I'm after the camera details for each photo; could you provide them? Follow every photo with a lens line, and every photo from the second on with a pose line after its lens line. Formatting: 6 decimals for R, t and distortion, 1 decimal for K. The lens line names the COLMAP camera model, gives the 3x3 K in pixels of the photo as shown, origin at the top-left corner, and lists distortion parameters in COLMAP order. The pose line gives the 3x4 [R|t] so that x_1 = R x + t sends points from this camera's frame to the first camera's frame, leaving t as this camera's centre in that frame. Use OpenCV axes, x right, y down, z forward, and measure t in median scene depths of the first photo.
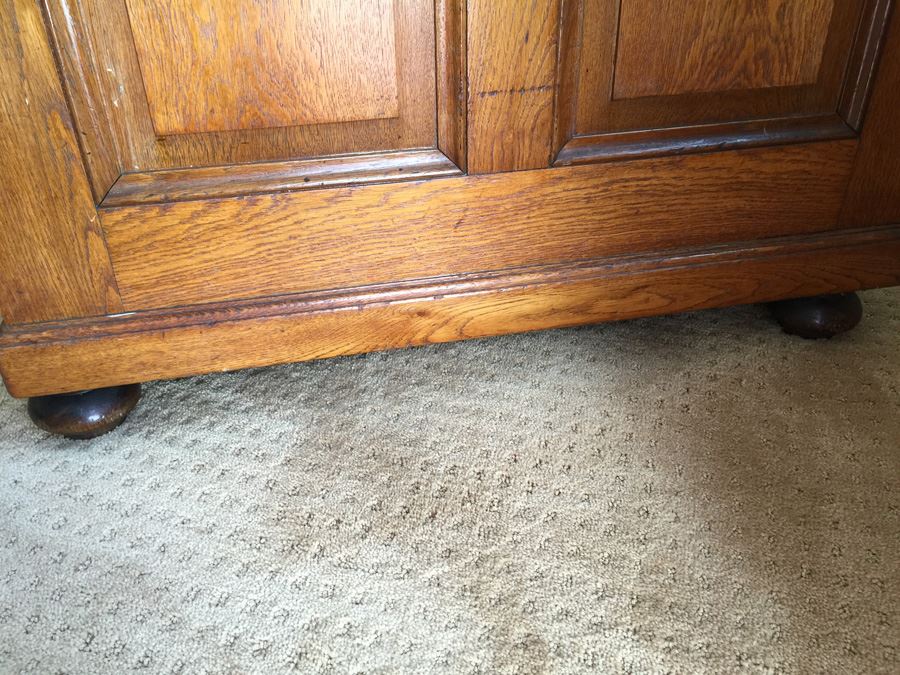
lens RADIAL K [[766.6, 0, 451.1], [0, 766.6, 338.8], [0, 0, 1]] dist [0.050402, -0.040924]
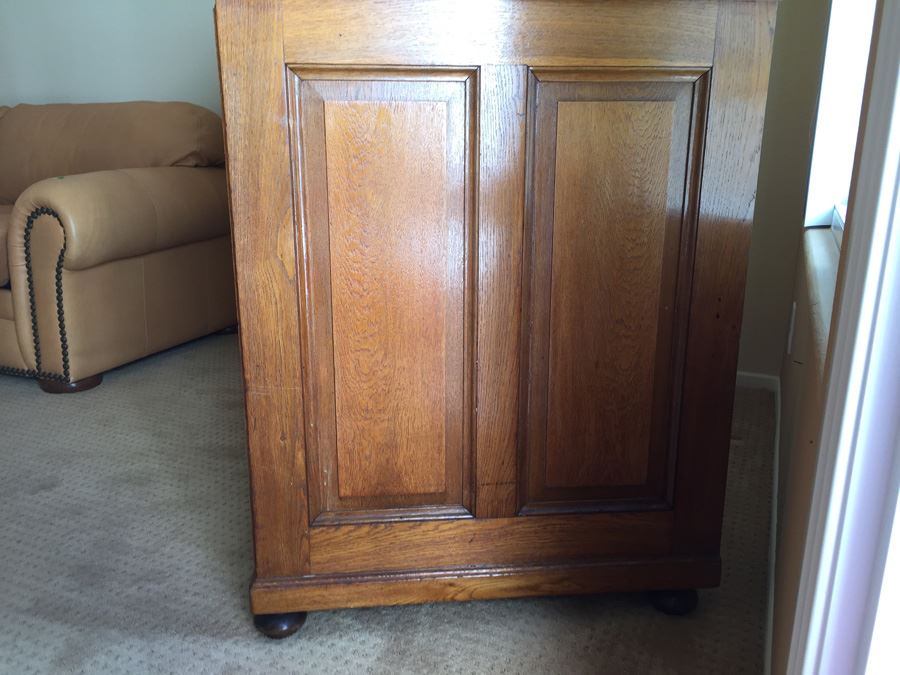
lens RADIAL K [[766.6, 0, 449.9], [0, 766.6, 336.3], [0, 0, 1]] dist [0.050402, -0.040924]
pose [[0.993637, 0.042974, -0.104105, 0.145356], [-0.071971, 0.953268, -0.293430, -0.063191], [0.086630, 0.299056, 0.950295, -1.142626]]
